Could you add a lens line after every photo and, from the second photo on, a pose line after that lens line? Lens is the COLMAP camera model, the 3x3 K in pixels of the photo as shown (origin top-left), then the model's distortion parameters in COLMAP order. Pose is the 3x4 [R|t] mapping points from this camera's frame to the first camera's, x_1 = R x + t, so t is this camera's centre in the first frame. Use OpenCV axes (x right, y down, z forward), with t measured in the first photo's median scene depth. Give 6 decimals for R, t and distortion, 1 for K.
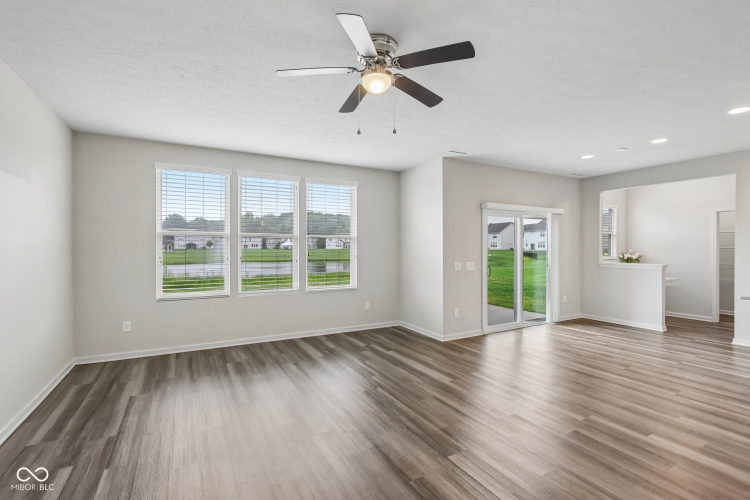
lens RADIAL K [[346.6, 0, 375.0], [0, 346.6, 250.0], [0, 0, 1]] dist [-0.016986, 0.000296]
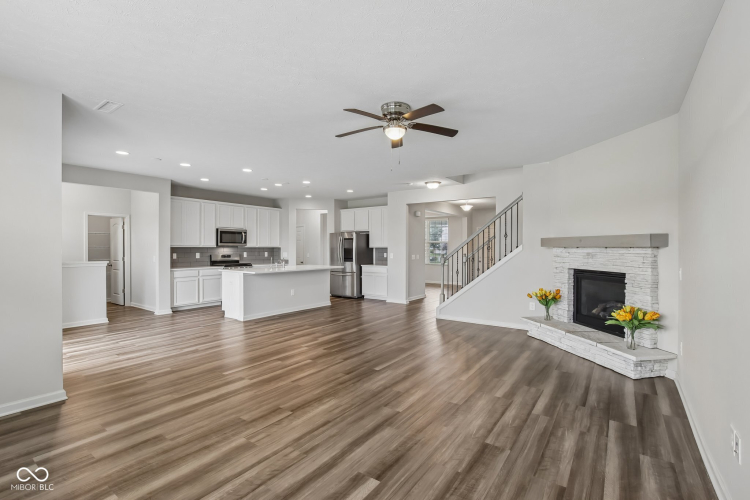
lens RADIAL K [[346.6, 0, 375.0], [0, 346.6, 250.0], [0, 0, 1]] dist [-0.016986, 0.000296]
pose [[-0.427287, -0.007219, 0.904087, -0.556782], [0.003518, 0.999947, 0.009647, -0.001039], [-0.904109, 0.007303, -0.427239, 0.737110]]
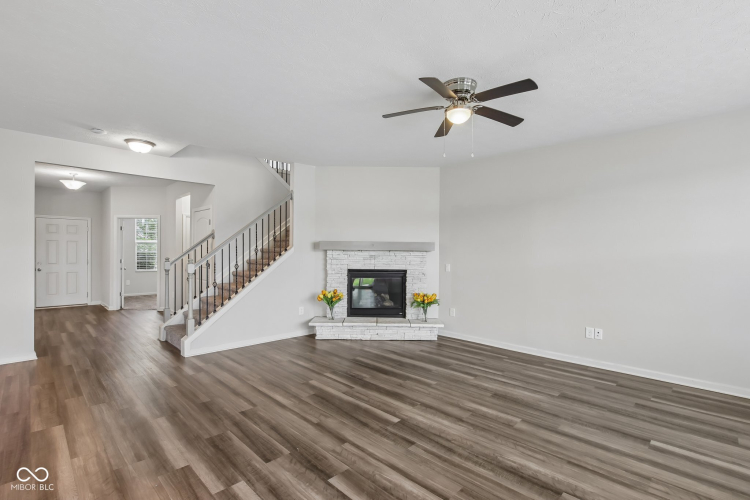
lens RADIAL K [[355.4, 0, 375.0], [0, 355.4, 250.0], [0, 0, 1]] dist [-0.019321, 0.000569]
pose [[-0.962043, -0.009346, -0.272739, 0.276241], [-0.010529, 0.999940, 0.002874, -0.002826], [0.272696, 0.005637, -0.962084, 0.929965]]
